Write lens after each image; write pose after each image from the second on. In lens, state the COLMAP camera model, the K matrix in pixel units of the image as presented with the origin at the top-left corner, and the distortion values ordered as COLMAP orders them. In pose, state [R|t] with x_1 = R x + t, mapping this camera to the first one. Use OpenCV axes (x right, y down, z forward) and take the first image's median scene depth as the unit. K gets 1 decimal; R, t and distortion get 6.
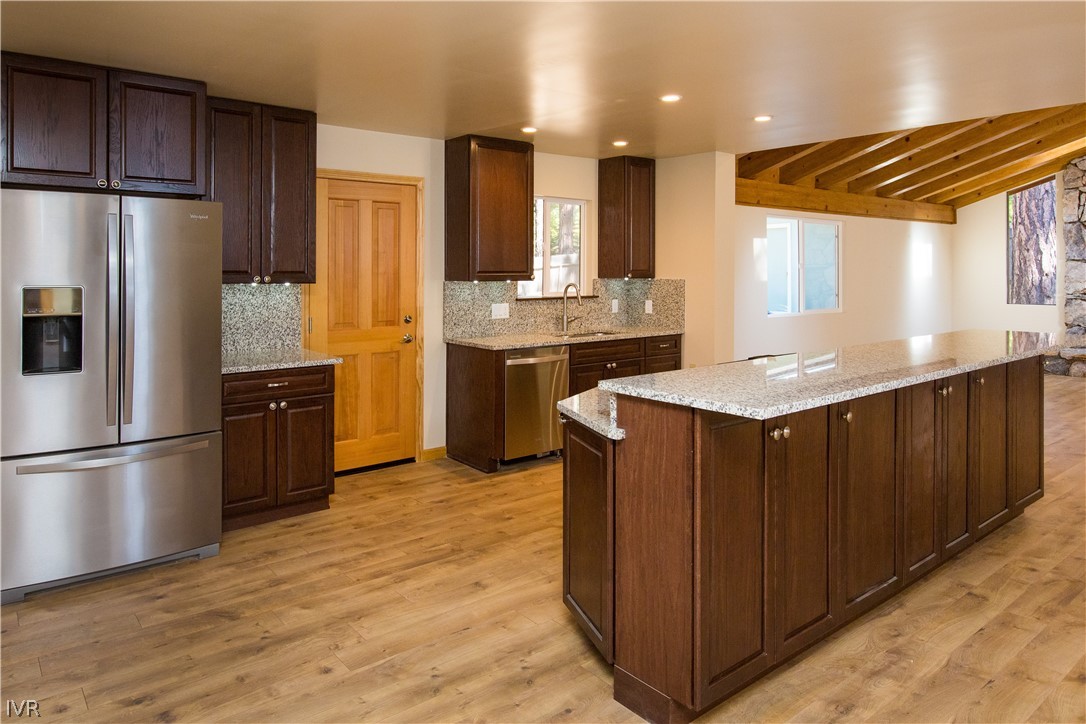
lens RADIAL K [[671.8, 0, 543.0], [0, 671.8, 362.0], [0, 0, 1]] dist [-0.024501, 0.000219]
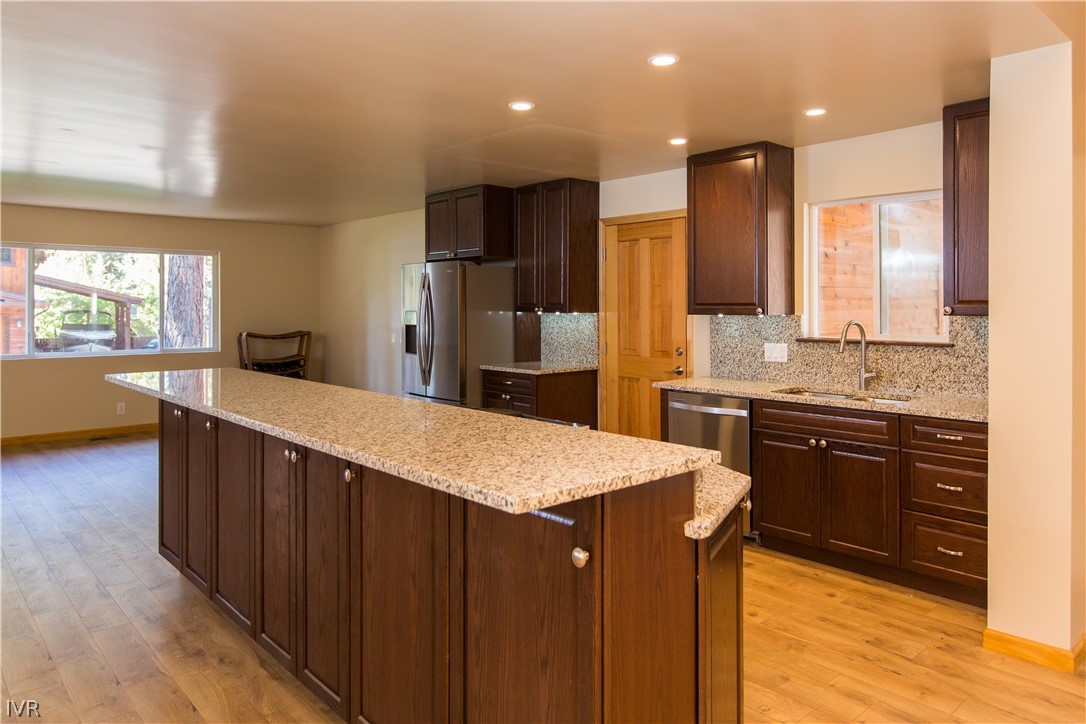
lens RADIAL K [[744.1, 0, 543.0], [0, 744.1, 362.0], [0, 0, 1]] dist [-0.001809, -0.000649]
pose [[0.070381, 0.077239, -0.994525, 0.918915], [-0.135288, 0.988525, 0.067199, -0.098655], [0.988303, 0.129818, 0.080023, 0.740430]]
